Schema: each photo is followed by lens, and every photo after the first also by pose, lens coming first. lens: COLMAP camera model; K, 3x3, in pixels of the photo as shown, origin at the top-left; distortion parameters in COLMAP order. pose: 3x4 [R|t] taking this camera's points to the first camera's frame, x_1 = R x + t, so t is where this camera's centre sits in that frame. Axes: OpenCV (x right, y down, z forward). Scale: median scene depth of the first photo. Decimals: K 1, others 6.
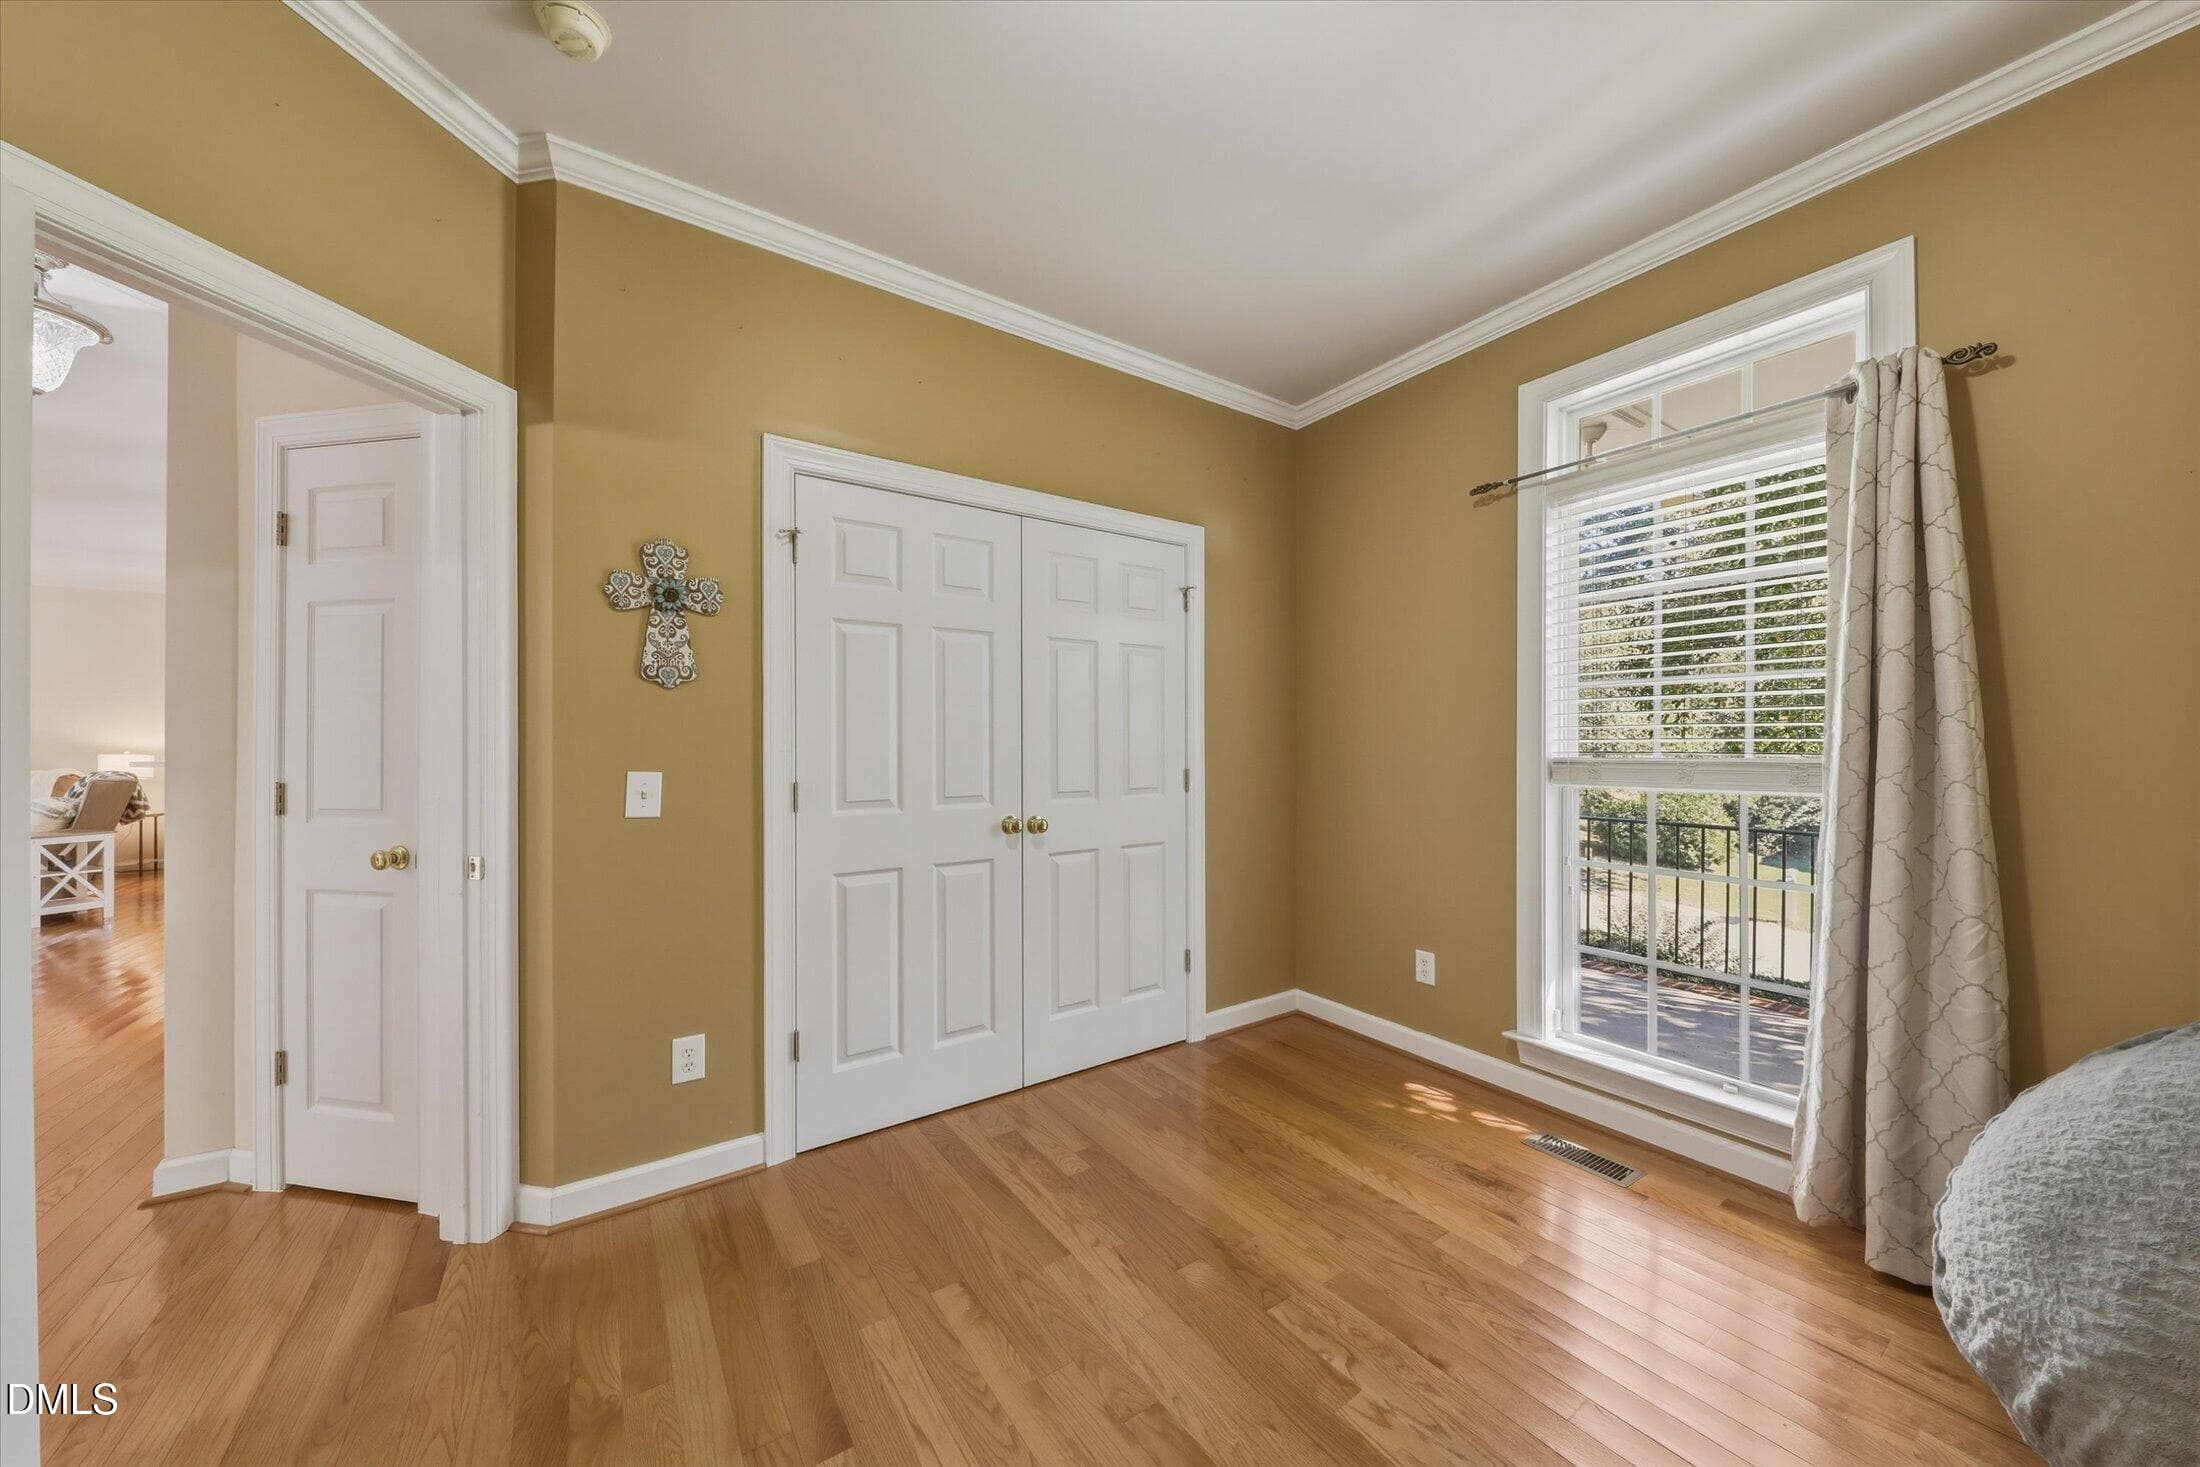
lens RADIAL K [[760.0, 0, 1088.3], [0, 760.0, 744.7], [0, 0, 1]] dist [-0.001461, -0.000079]
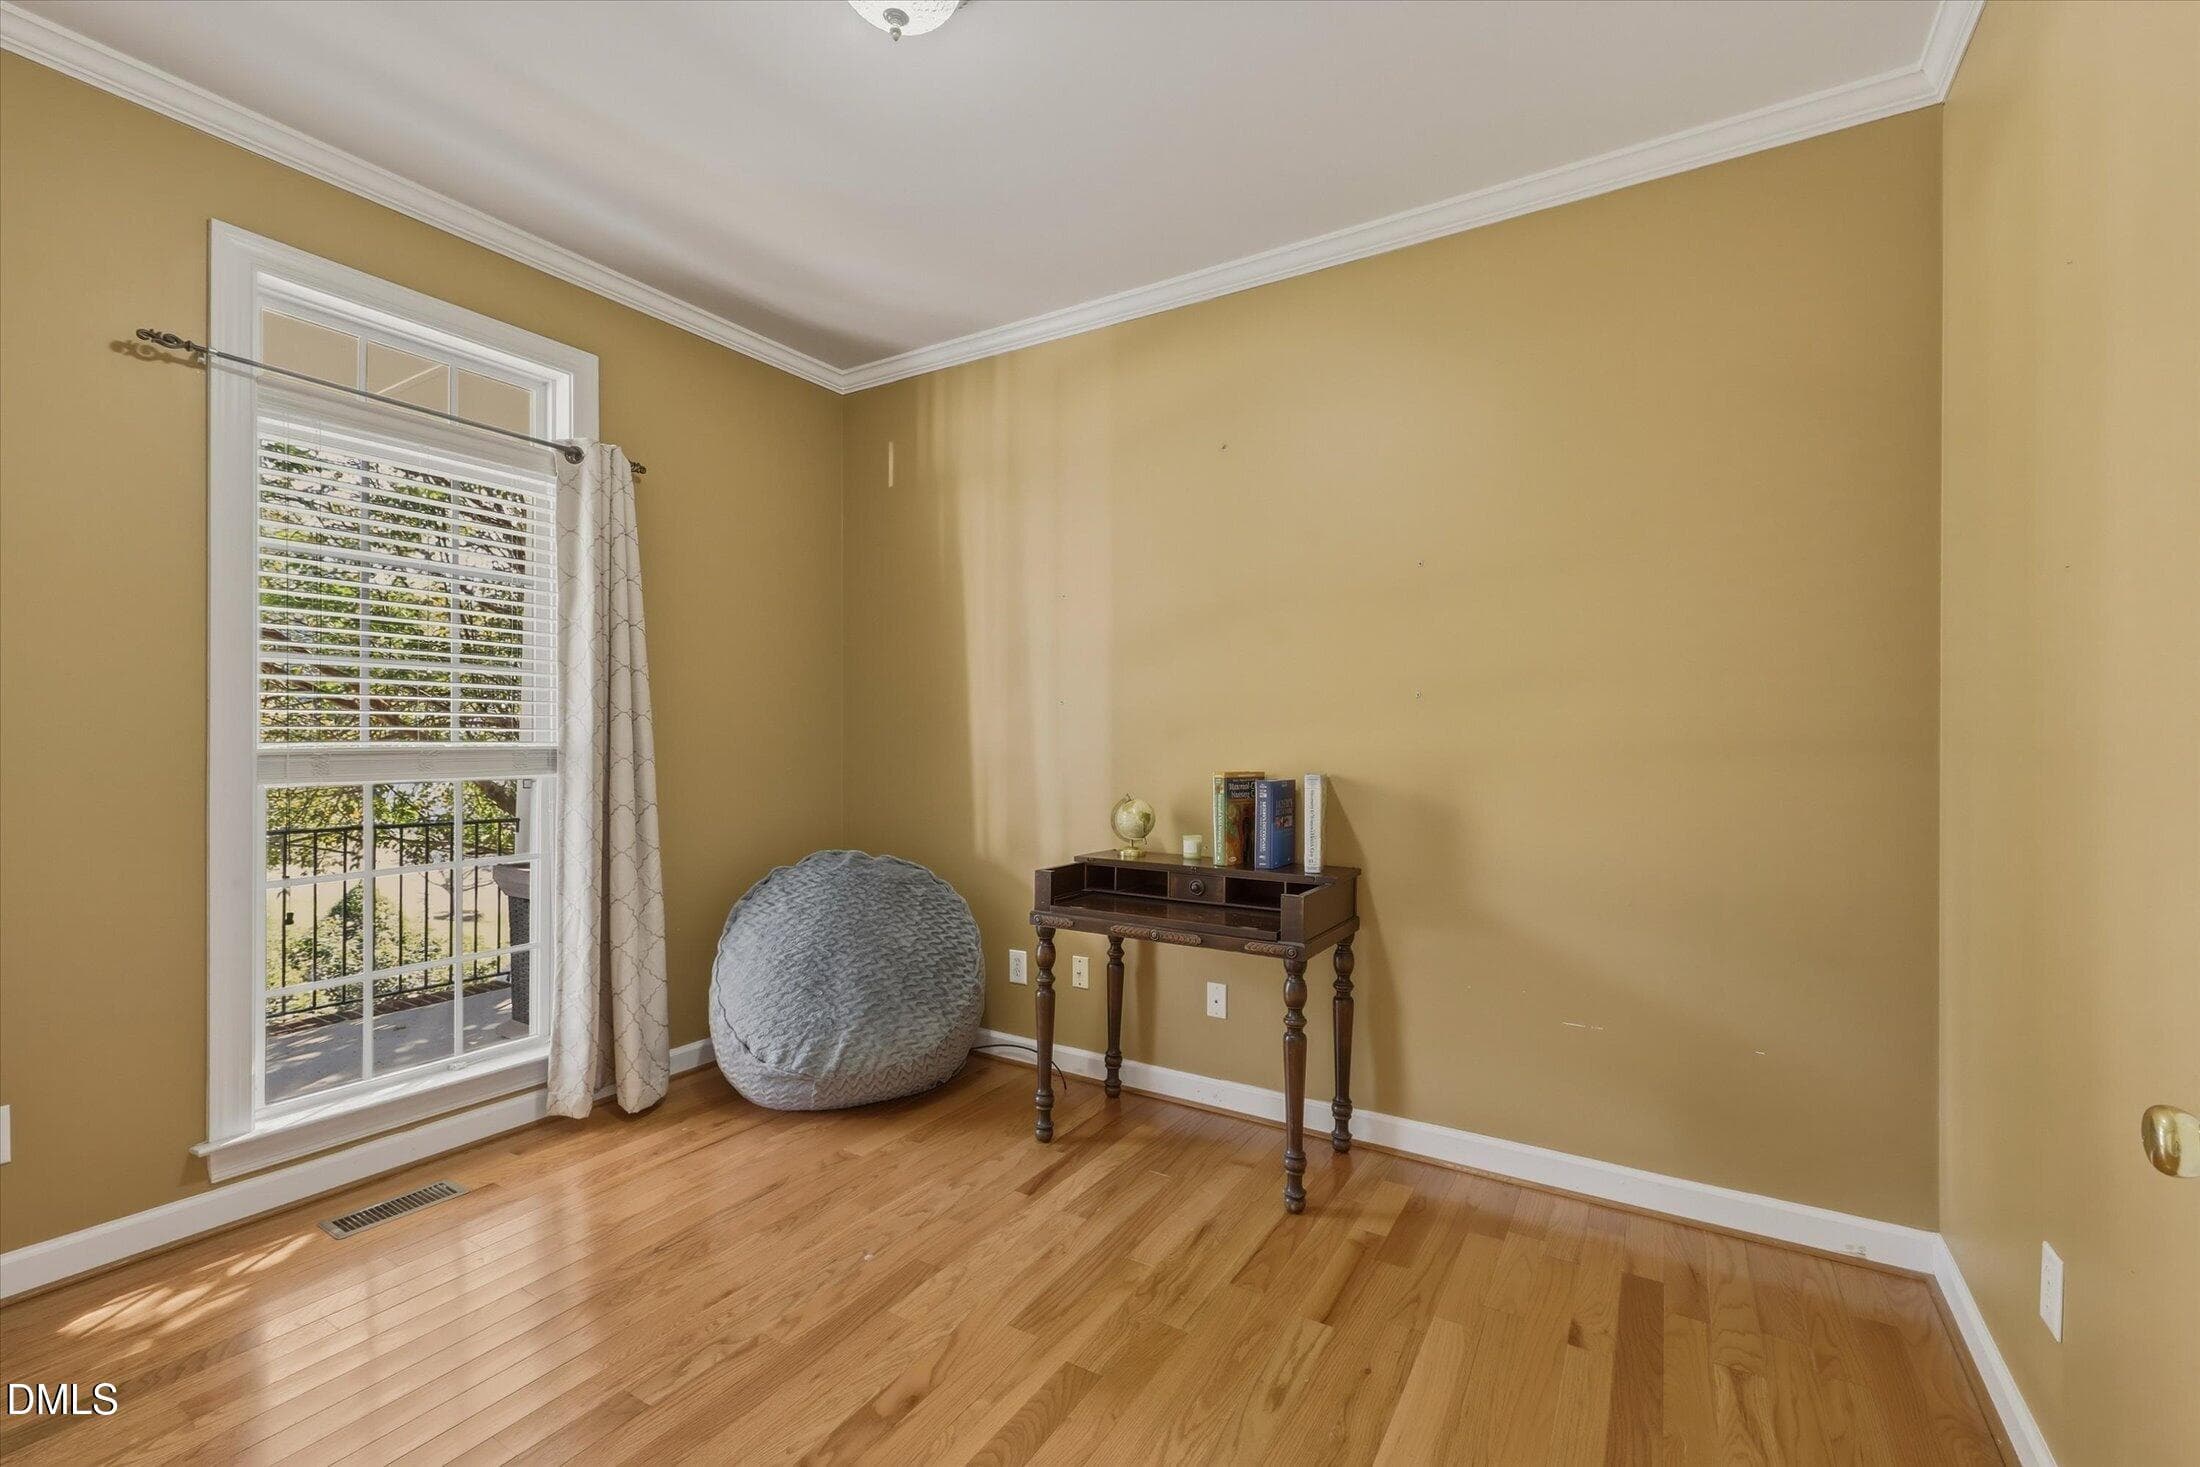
lens RADIAL K [[1033.2, 0, 1099.2], [0, 1033.2, 747.3], [0, 0, 1]] dist [-0.000567, -0.000255]
pose [[-0.448751, -0.000212, 0.893657, -0.793131], [0.000412, 1.000000, 0.000444, 0.019206], [-0.893657, 0.000568, -0.448751, 0.846940]]
